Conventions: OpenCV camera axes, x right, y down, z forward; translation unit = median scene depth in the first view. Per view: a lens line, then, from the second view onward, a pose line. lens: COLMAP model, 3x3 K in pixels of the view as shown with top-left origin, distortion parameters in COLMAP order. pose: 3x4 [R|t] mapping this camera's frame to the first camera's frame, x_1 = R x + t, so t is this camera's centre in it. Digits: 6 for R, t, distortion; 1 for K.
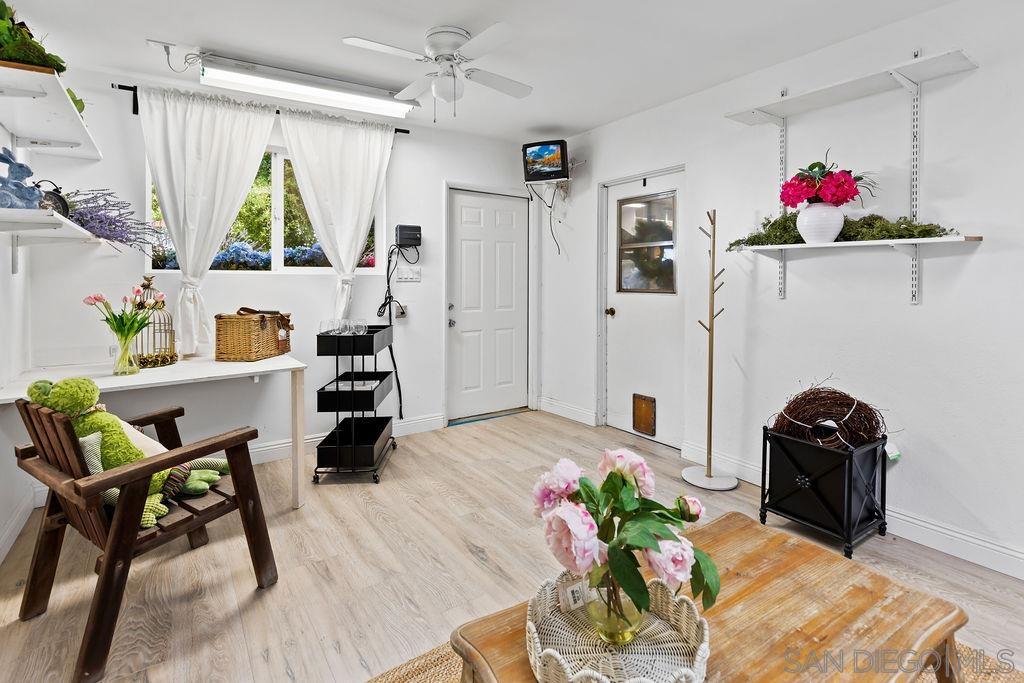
lens RADIAL K [[492.7, 0, 474.6], [0, 492.7, 293.2], [0, 0, 1]] dist [0.000812, -0.000034]
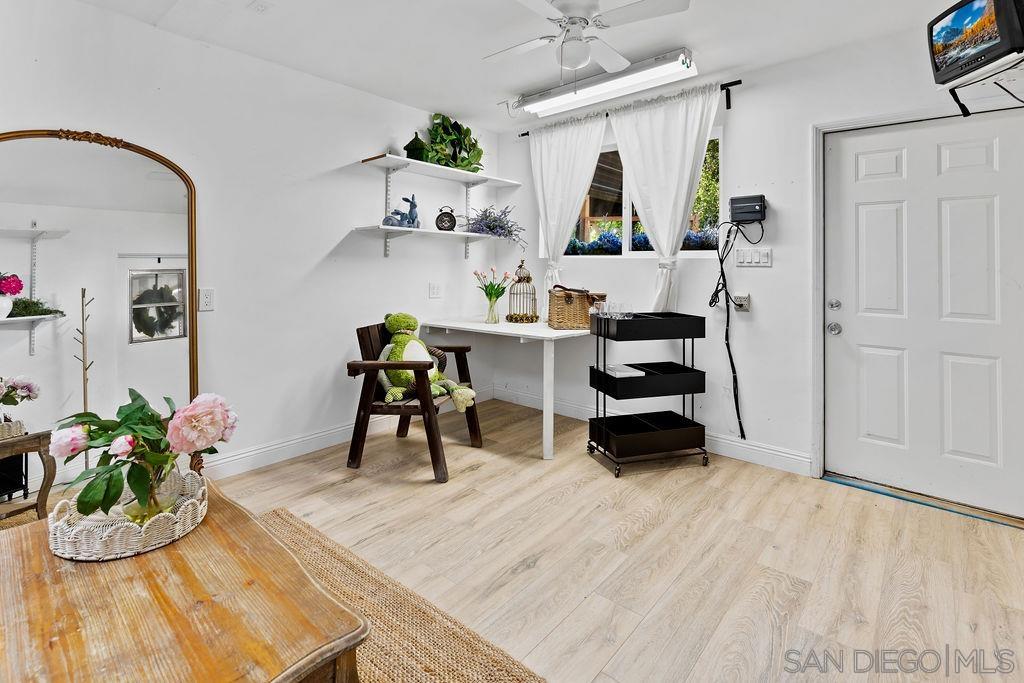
lens RADIAL K [[475.1, 0, 510.6], [0, 475.1, 260.2], [0, 0, 1]] dist [0.009337, 0.000146]
pose [[0.299208, -0.002143, -0.954185, 0.618394], [-0.035241, 0.999290, -0.013295, -0.012593], [0.953537, 0.037604, 0.298921, 0.515700]]
